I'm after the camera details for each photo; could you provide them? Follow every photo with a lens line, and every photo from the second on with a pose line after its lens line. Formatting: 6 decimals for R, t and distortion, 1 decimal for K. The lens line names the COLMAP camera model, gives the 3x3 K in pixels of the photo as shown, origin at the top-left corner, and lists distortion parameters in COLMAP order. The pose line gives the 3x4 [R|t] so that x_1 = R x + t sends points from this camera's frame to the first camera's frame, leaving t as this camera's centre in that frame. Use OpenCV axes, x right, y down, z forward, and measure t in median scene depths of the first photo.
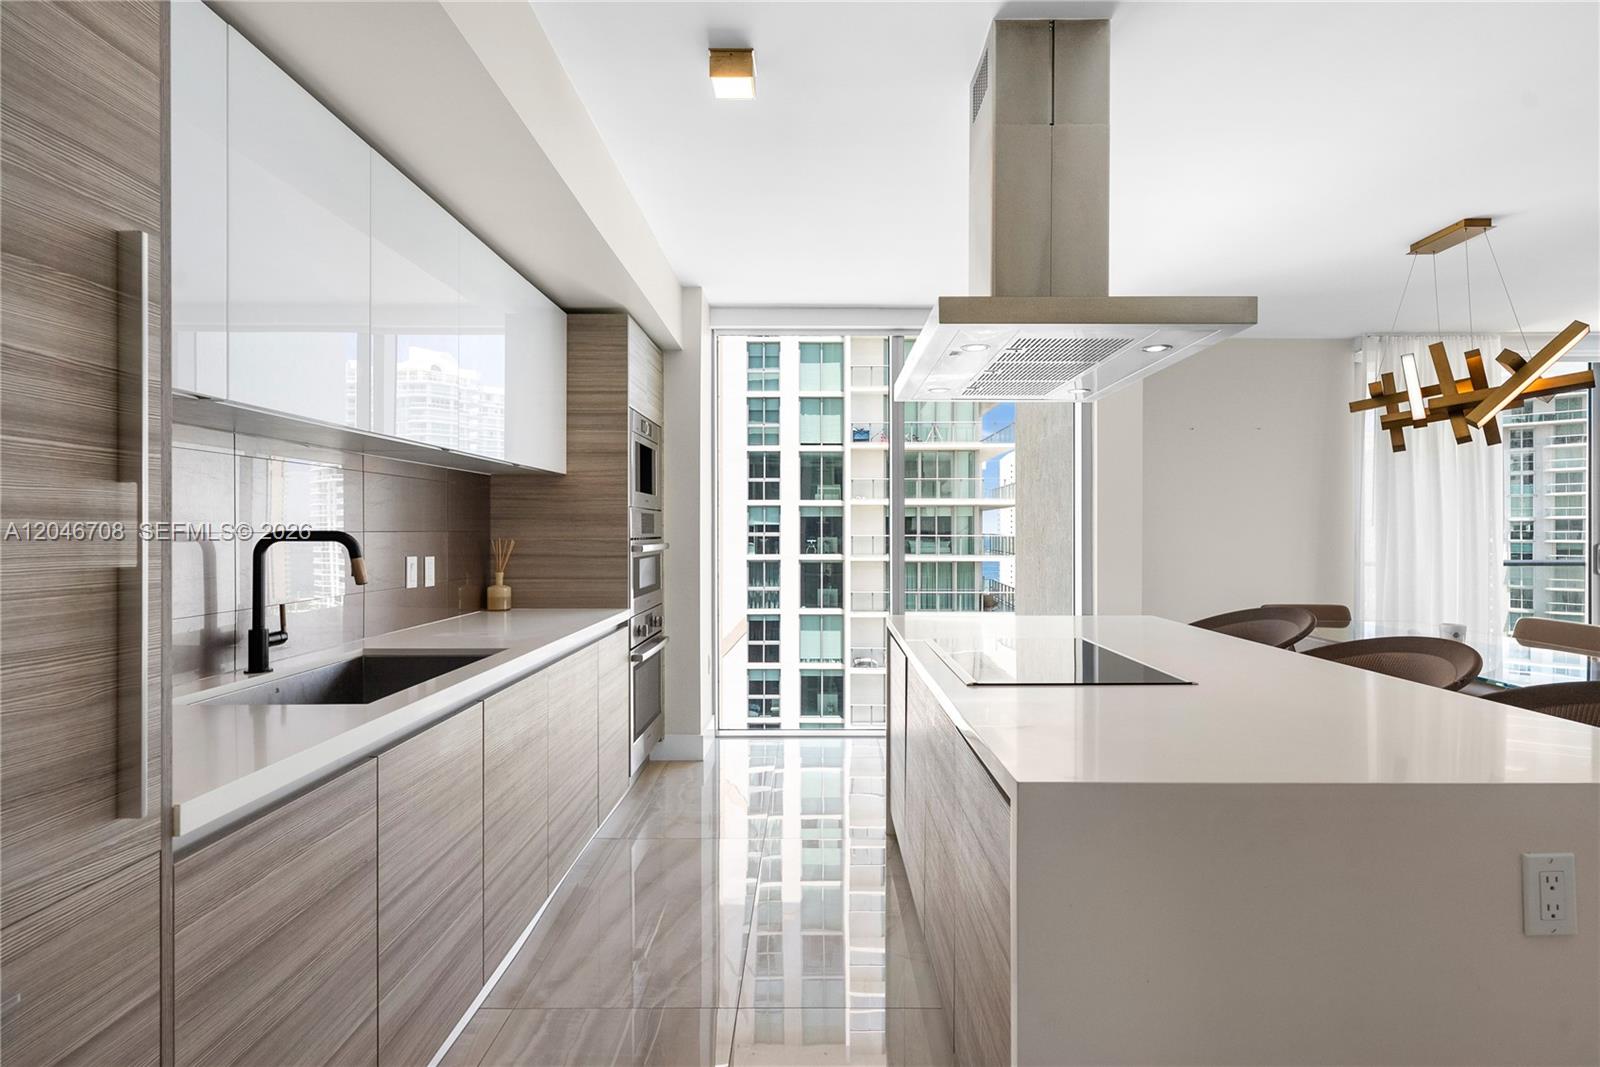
lens RADIAL K [[819.5, 0, 804.1], [0, 819.5, 531.3], [0, 0, 1]] dist [0.005030, -0.000985]
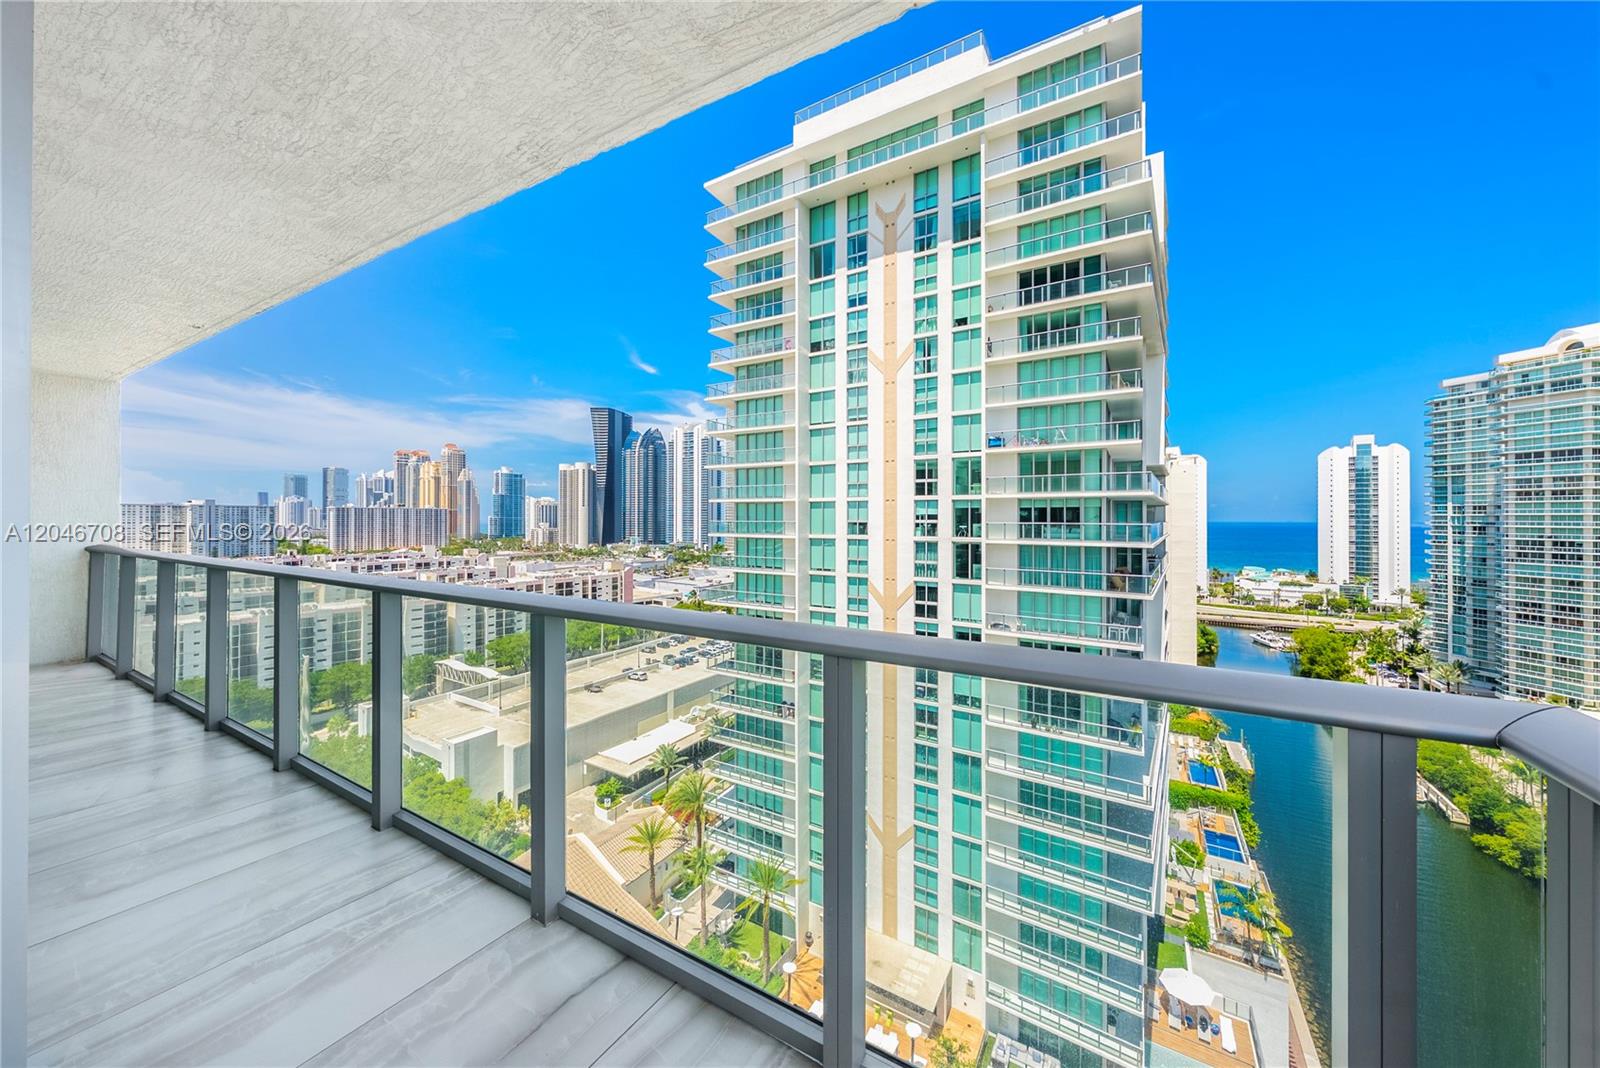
lens RADIAL K [[551.0, 0, 807.0], [0, 551.0, 513.7], [0, 0, 1]] dist [0.001324, -0.000242]
pose [[0.859709, -0.000853, -0.510783, 1.795615], [-0.003689, 0.999962, -0.007878, -0.006555], [0.510771, 0.008657, 0.859673, 0.985001]]
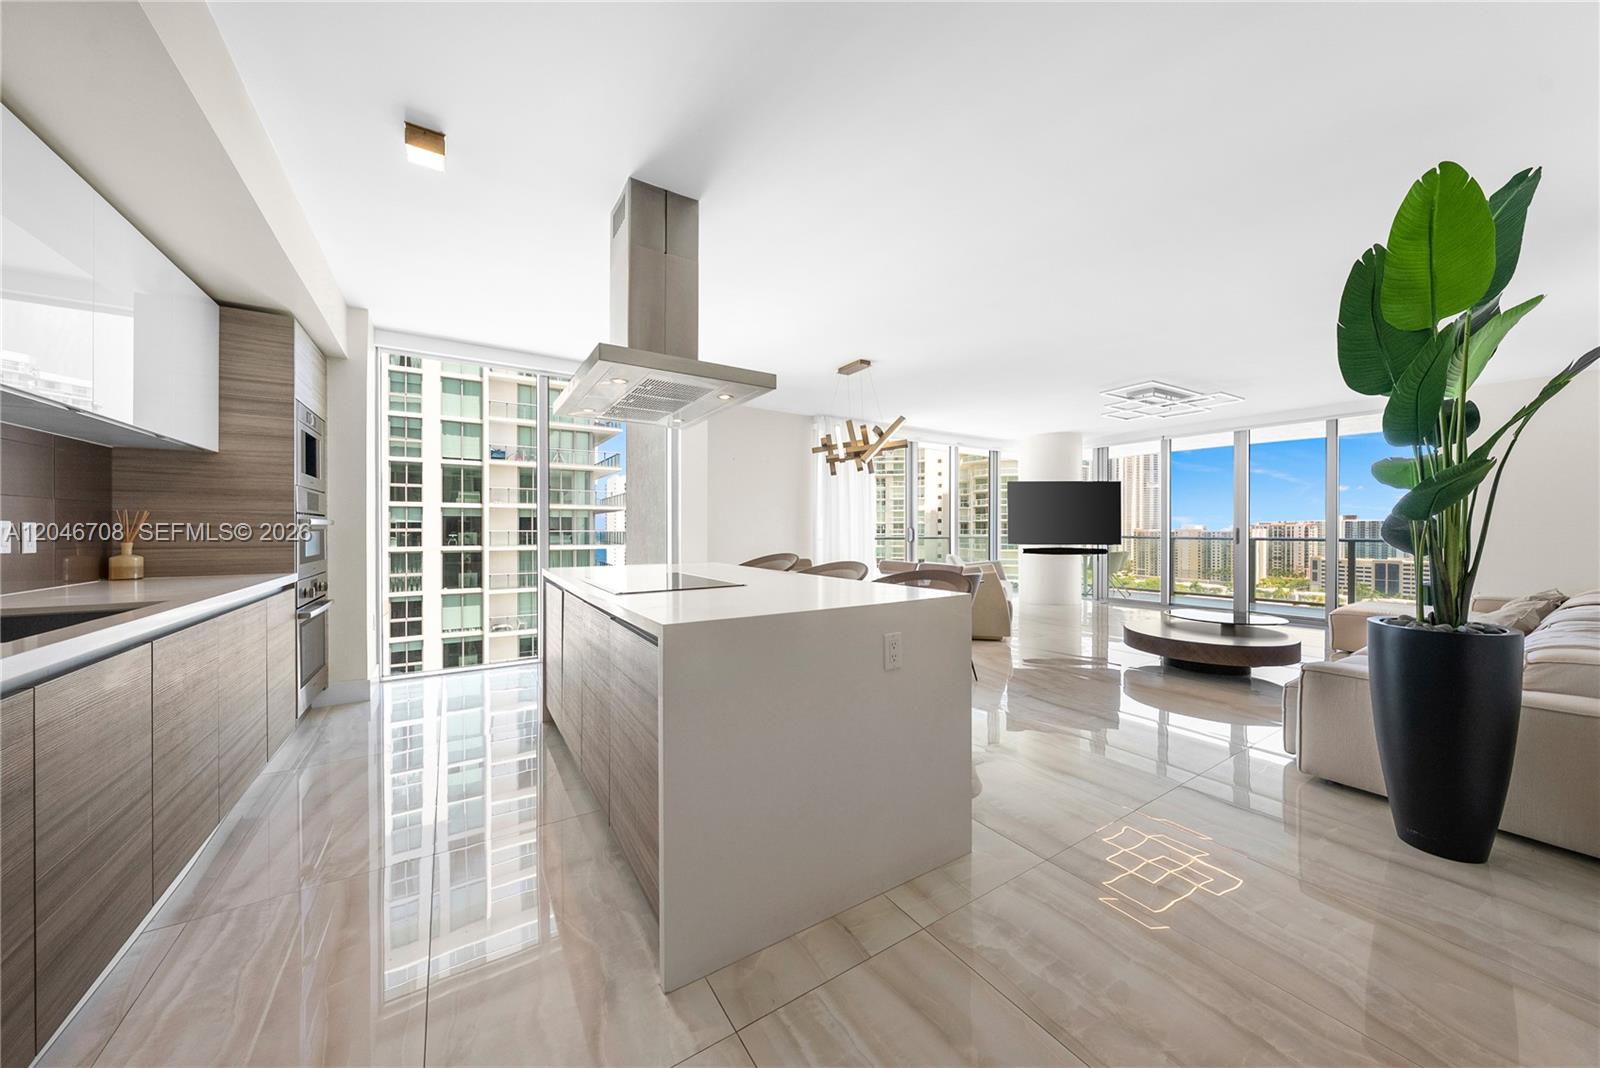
lens RADIAL K [[551.0, 0, 806.6], [0, 551.0, 530.1], [0, 0, 1]] dist [0.001324, -0.000242]
pose [[0.834550, 0.000036, 0.550932, -0.030028], [-0.000231, 1.000000, 0.000283, 0.024376], [-0.550932, -0.000364, 0.834550, -0.032486]]
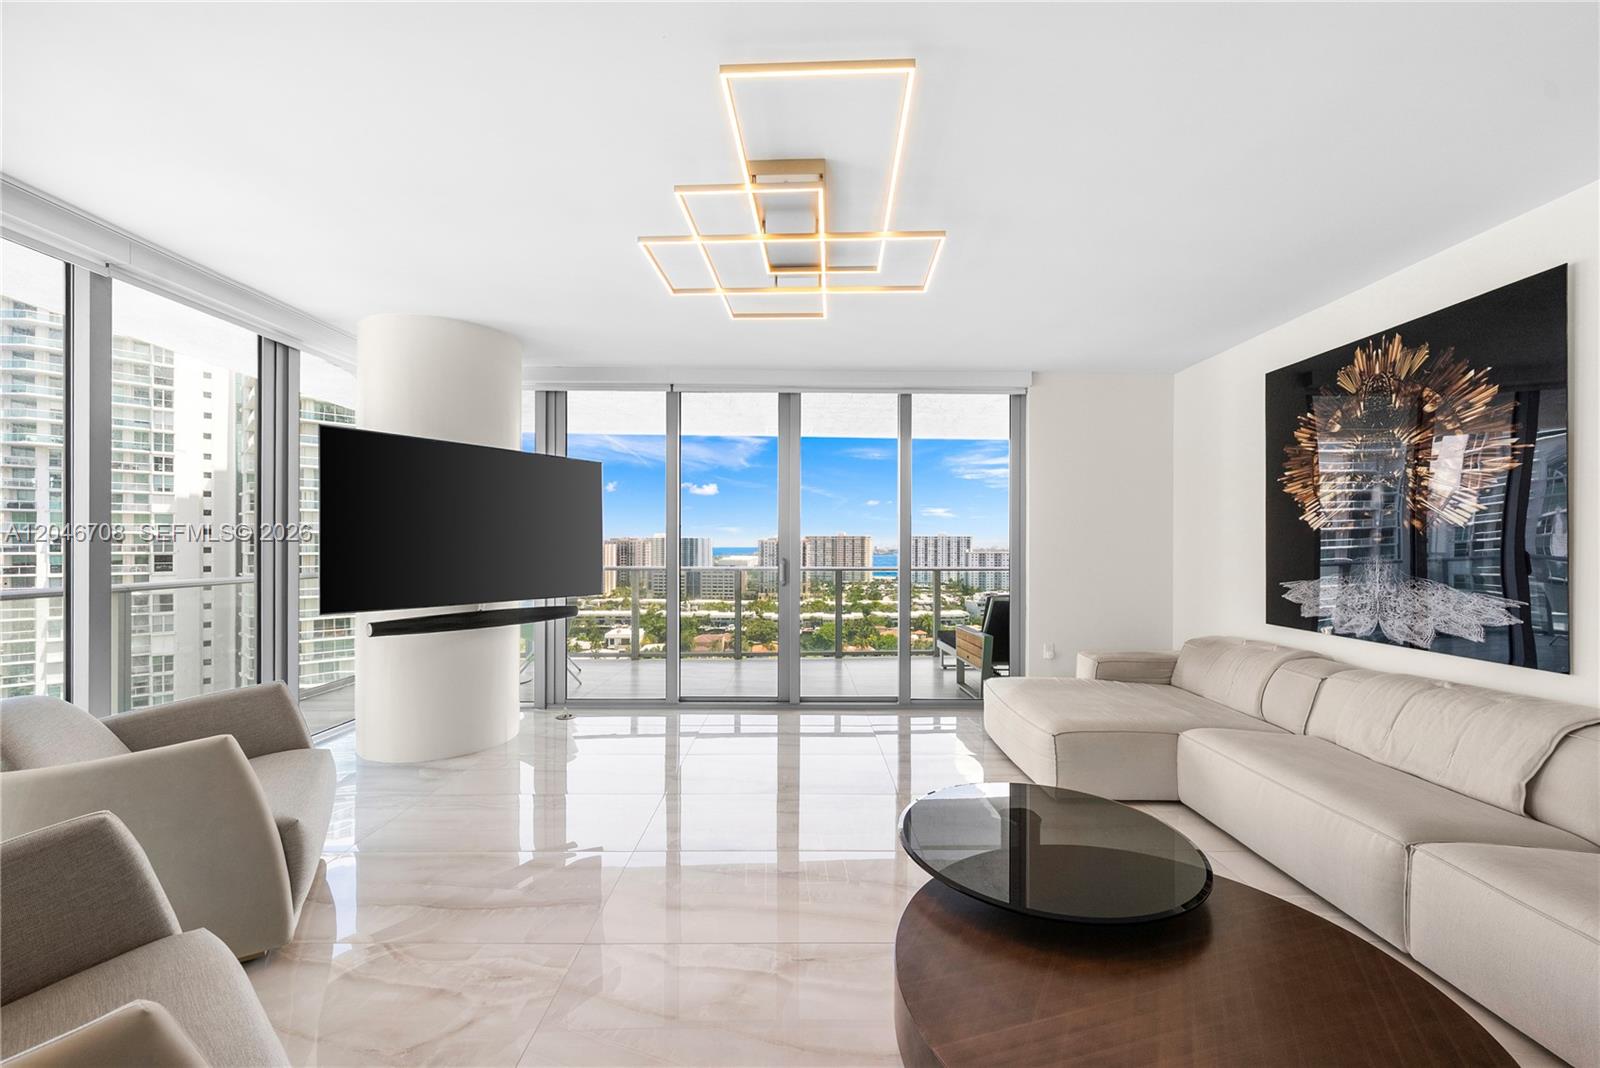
lens RADIAL K [[618.9, 0, 808.5], [0, 618.9, 545.3], [0, 0, 1]] dist [-0.003352, 0.000721]
pose [[-0.016374, -0.000051, 0.999866, 0.771734], [-0.001602, 0.999999, 0.000025, -0.003365], [-0.999865, -0.001602, -0.016374, 0.543279]]
